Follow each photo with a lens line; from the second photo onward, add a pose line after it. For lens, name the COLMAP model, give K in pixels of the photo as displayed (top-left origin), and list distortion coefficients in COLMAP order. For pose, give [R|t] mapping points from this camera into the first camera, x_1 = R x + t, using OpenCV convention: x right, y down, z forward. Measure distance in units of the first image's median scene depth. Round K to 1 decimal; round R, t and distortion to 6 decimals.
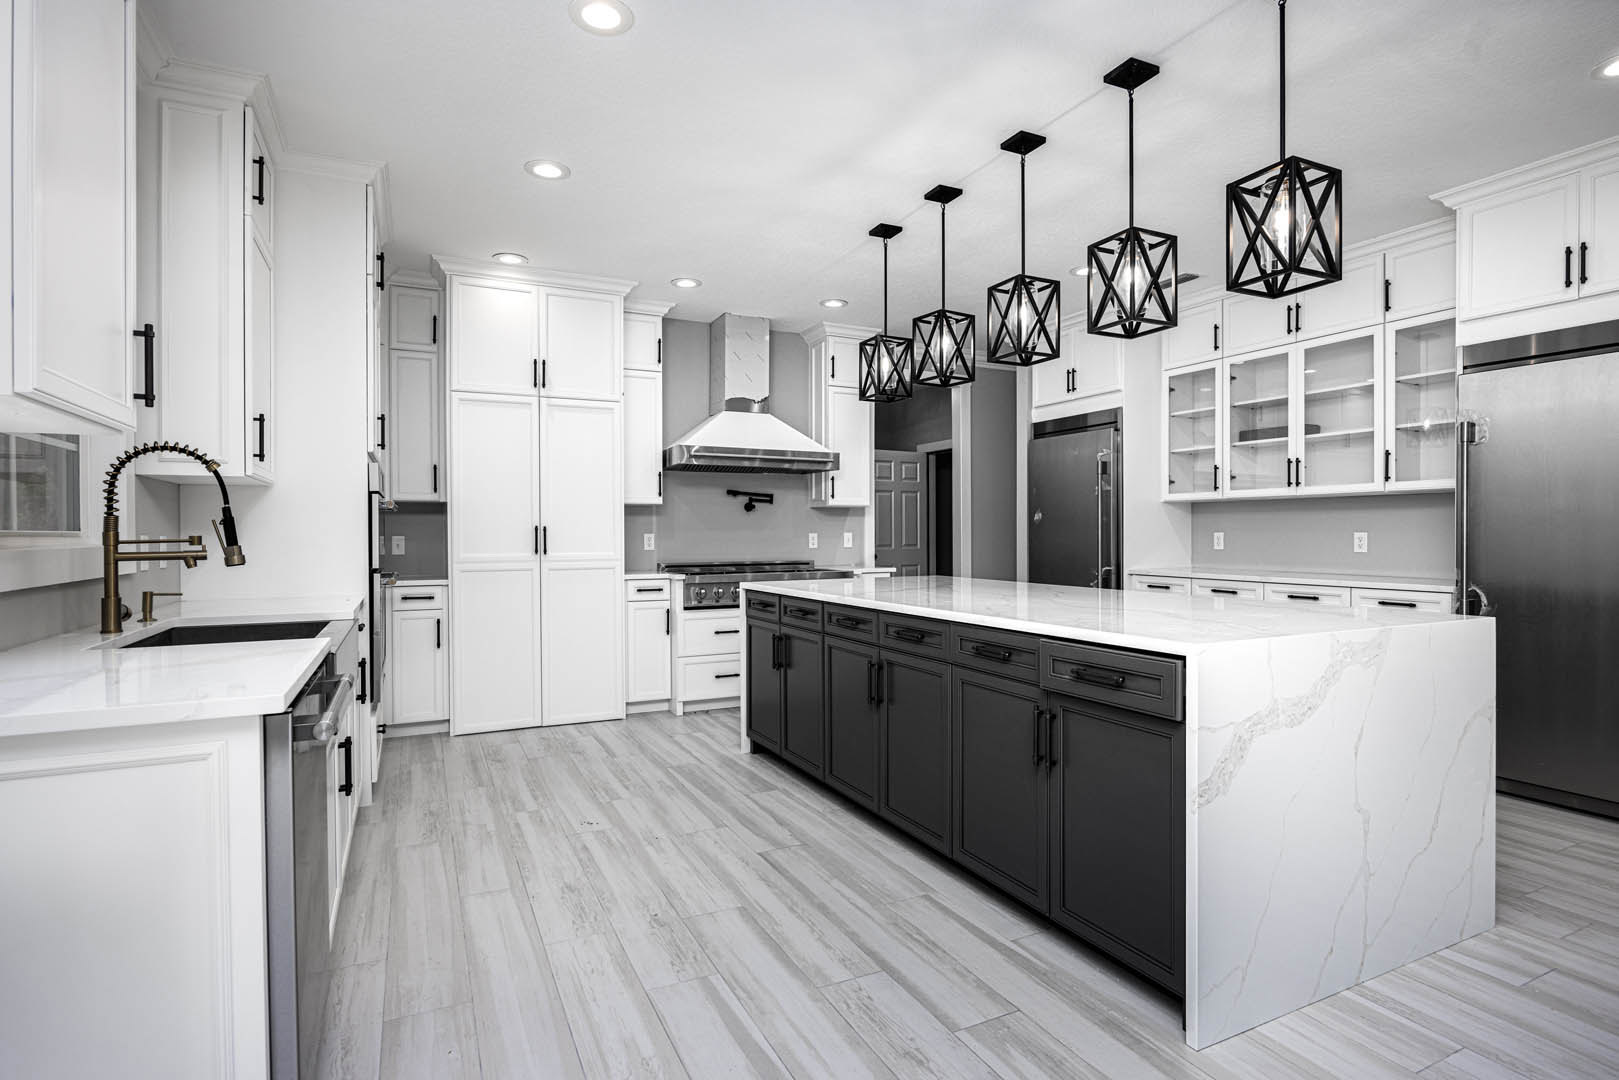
lens RADIAL K [[824.4, 0, 809.5], [0, 824.4, 540.0], [0, 0, 1]] dist [0.000505, 0.000299]
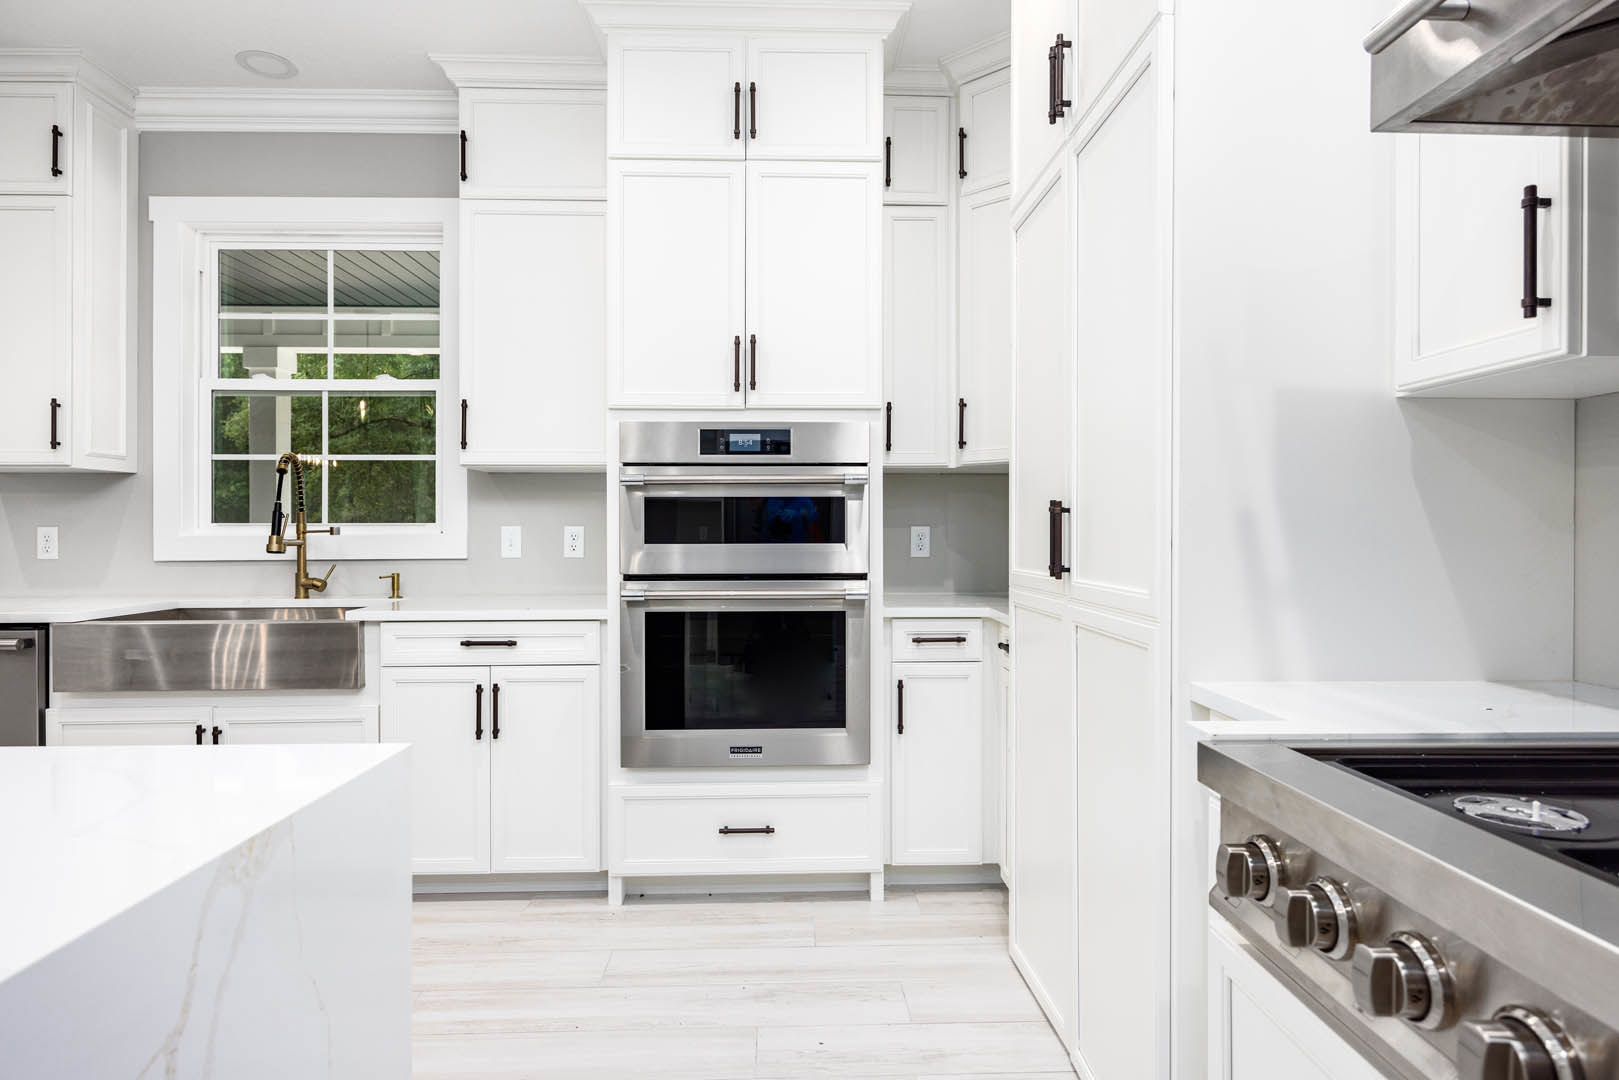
lens RADIAL K [[923.7, 0, 808.4], [0, 923.7, 527.9], [0, 0, 1]] dist [0.000657, -0.001387]
pose [[-0.407207, 0.002348, -0.913333, 0.101174], [-0.002765, 0.999989, 0.003803, -0.006219], [0.913332, 0.004074, -0.407196, 1.212840]]
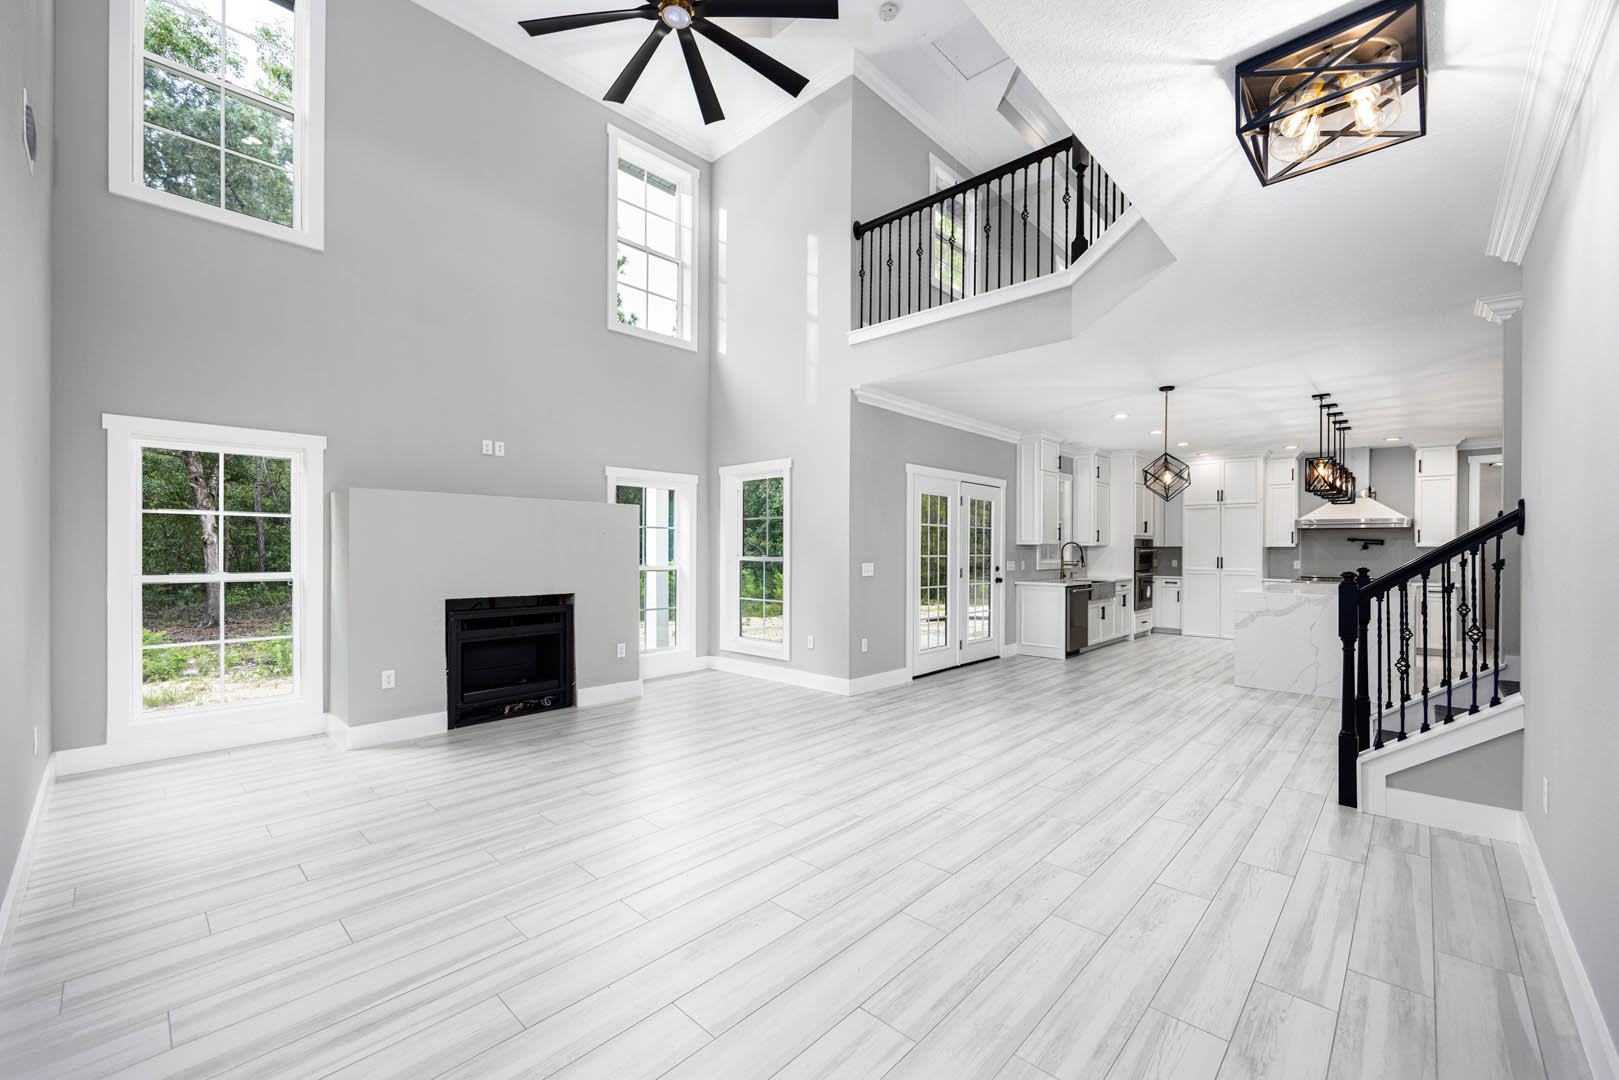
lens RADIAL K [[652.9, 0, 805.2], [0, 652.9, 550.8], [0, 0, 1]] dist [0.000467, 0.000016]
pose [[0.357487, 0.005993, -0.933899, 1.215236], [-0.013067, 0.999914, 0.001415, -0.025257], [0.933827, 0.011697, 0.357535, -0.995788]]
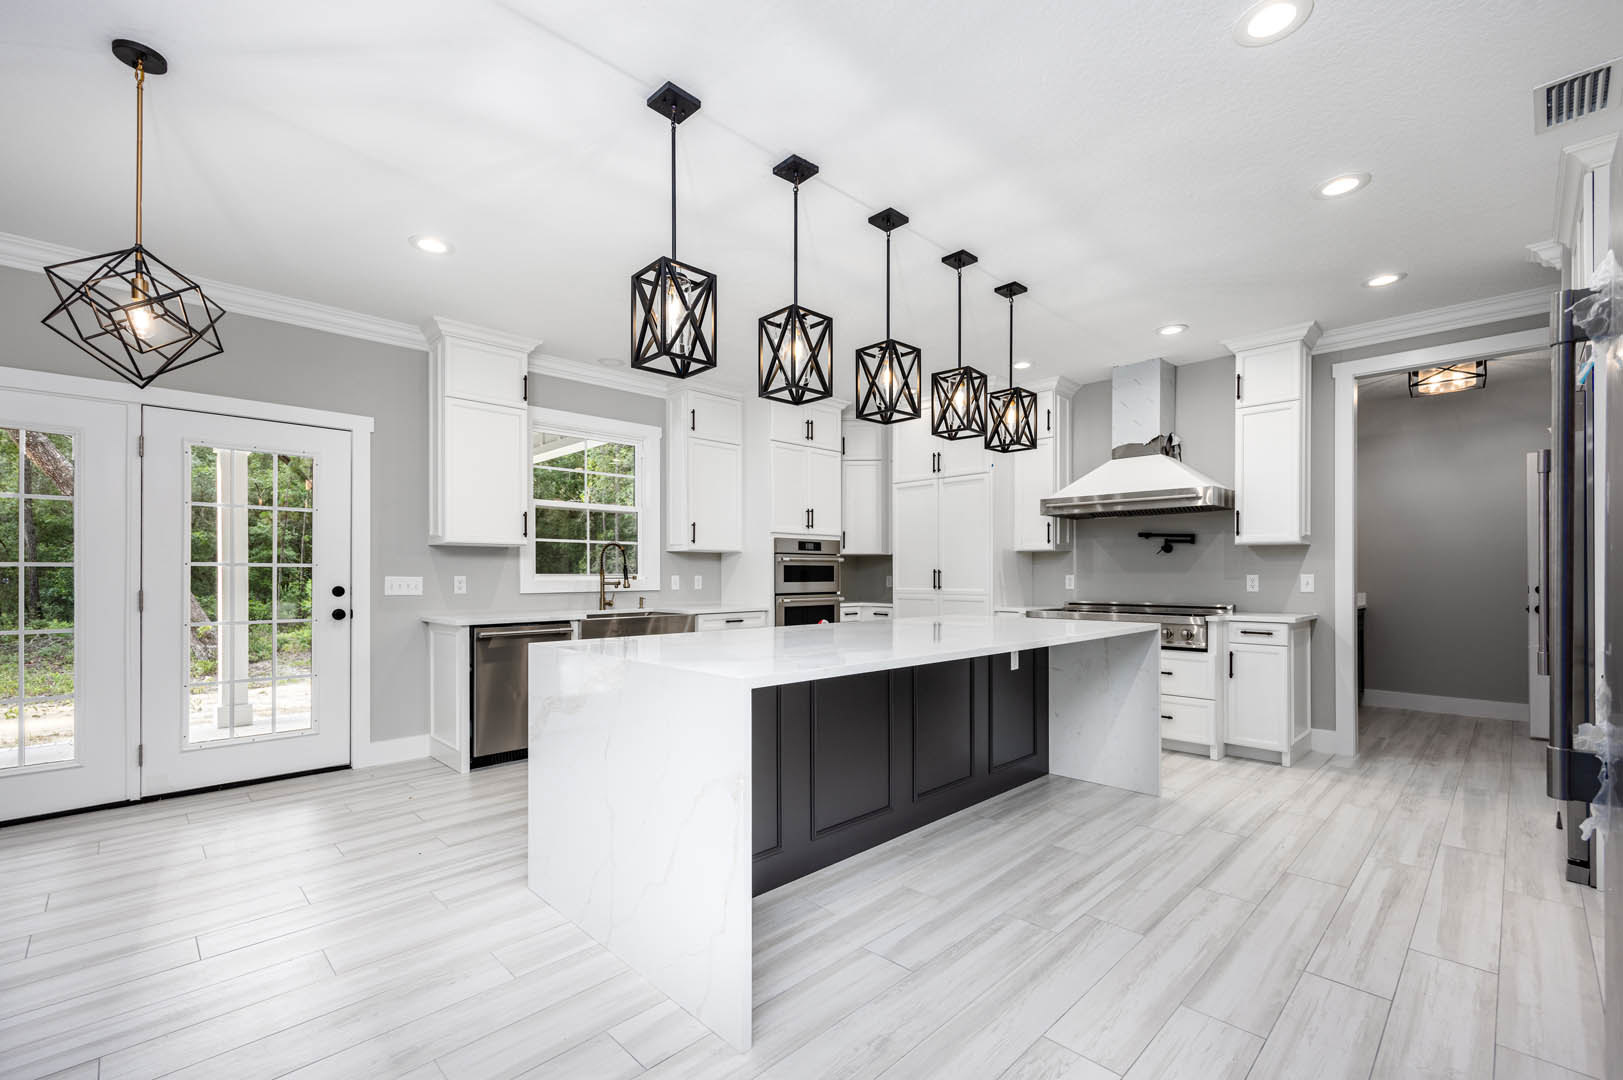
lens RADIAL K [[696.0, 0, 811.0], [0, 696.0, 549.7], [0, 0, 1]] dist [0.002158, 0.000271]
pose [[0.308513, -0.028327, -0.950798, 0.851891], [-0.006790, 0.999465, -0.031980, -0.012273], [0.951196, 0.016322, 0.308156, 0.482479]]
